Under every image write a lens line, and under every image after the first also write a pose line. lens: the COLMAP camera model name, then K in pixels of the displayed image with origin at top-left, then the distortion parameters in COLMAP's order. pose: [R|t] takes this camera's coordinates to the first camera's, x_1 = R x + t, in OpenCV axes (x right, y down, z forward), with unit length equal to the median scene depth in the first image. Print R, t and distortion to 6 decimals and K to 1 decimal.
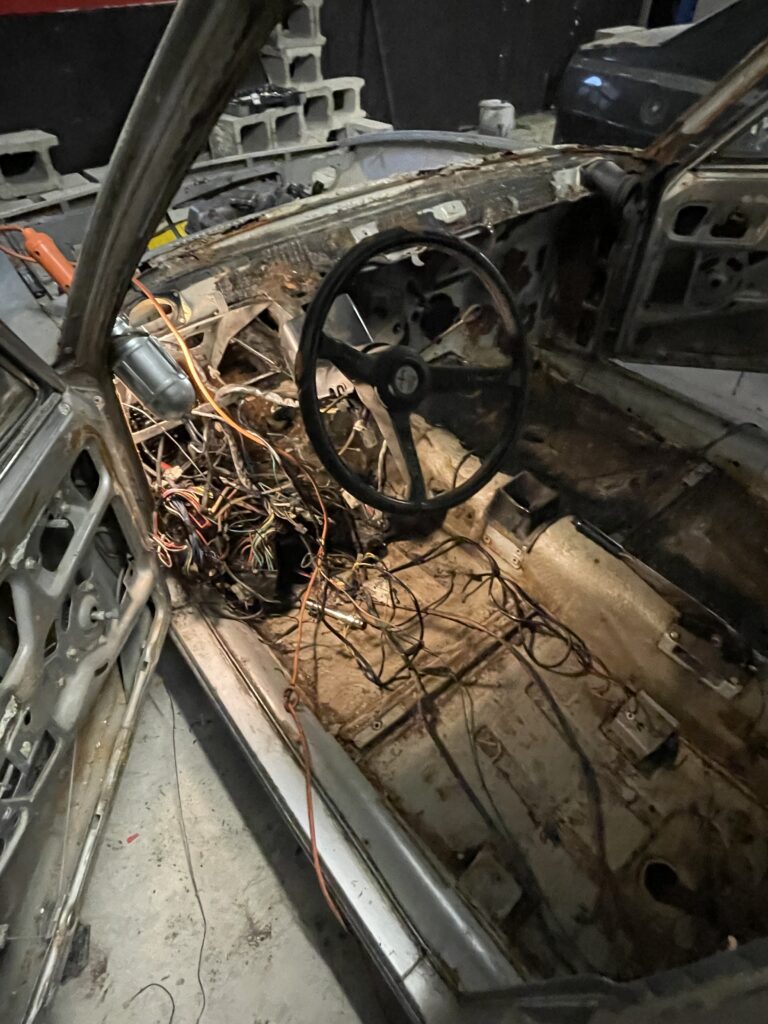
lens RADIAL K [[586.8, 0, 384.0], [0, 586.8, 512.0], [0, 0, 1]] dist [-0.002548, -0.000357]
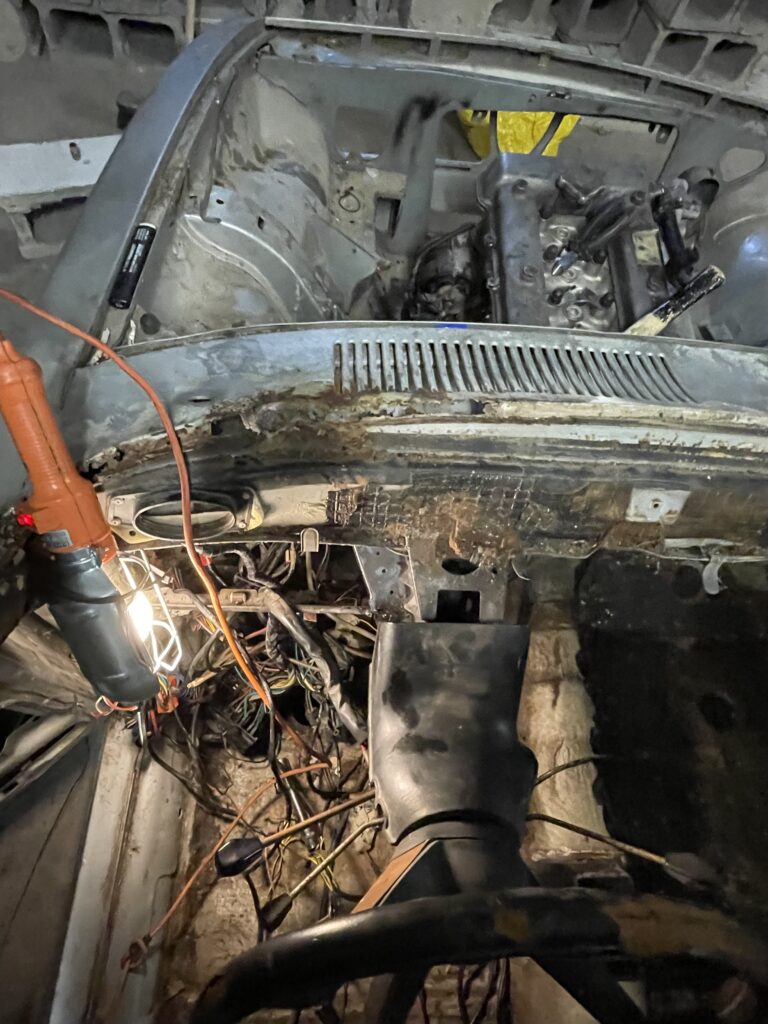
lens RADIAL K [[586.8, 0, 384.0], [0, 586.8, 512.0], [0, 0, 1]] dist [-0.002548, -0.000357]
pose [[0.776546, 0.612491, -0.147755, -0.134241], [-0.551427, 0.774126, 0.310897, -0.485673], [0.304803, -0.159950, 0.938888, 0.428228]]
